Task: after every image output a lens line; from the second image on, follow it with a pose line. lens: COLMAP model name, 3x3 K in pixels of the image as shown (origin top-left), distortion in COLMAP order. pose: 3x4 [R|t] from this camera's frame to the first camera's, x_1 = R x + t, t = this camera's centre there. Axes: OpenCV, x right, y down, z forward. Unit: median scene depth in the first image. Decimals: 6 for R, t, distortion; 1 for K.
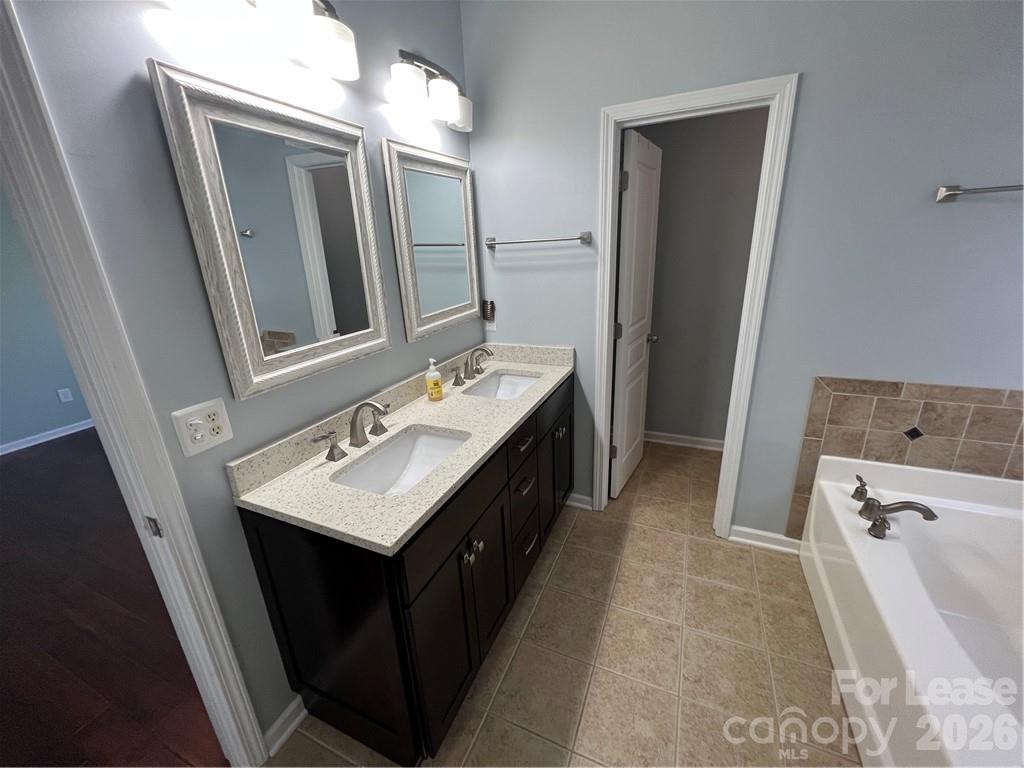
lens RADIAL K [[408.5, 0, 512.7], [0, 408.5, 382.3], [0, 0, 1]] dist [0.001515, 0.000476]
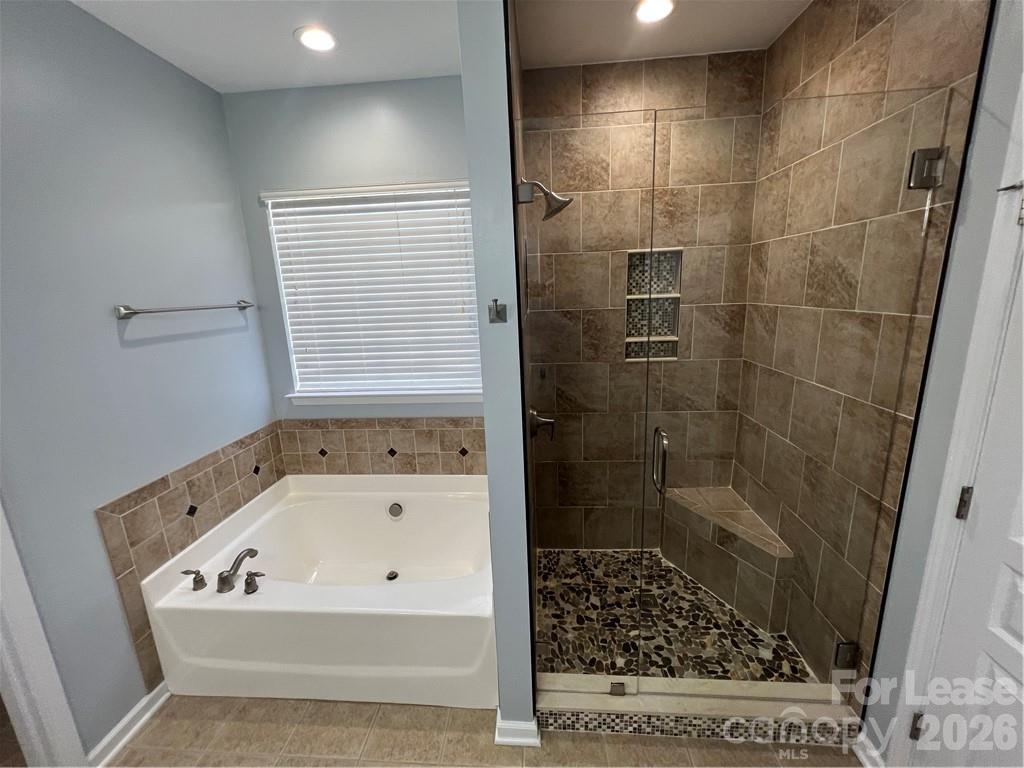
lens RADIAL K [[408.5, 0, 512.7], [0, 408.5, 380.9], [0, 0, 1]] dist [0.001515, 0.000476]
pose [[-0.323223, -0.148920, 0.934532, -0.290696], [0.352031, 0.897746, 0.264814, -0.175942], [-0.878408, 0.414578, -0.237748, 0.336042]]
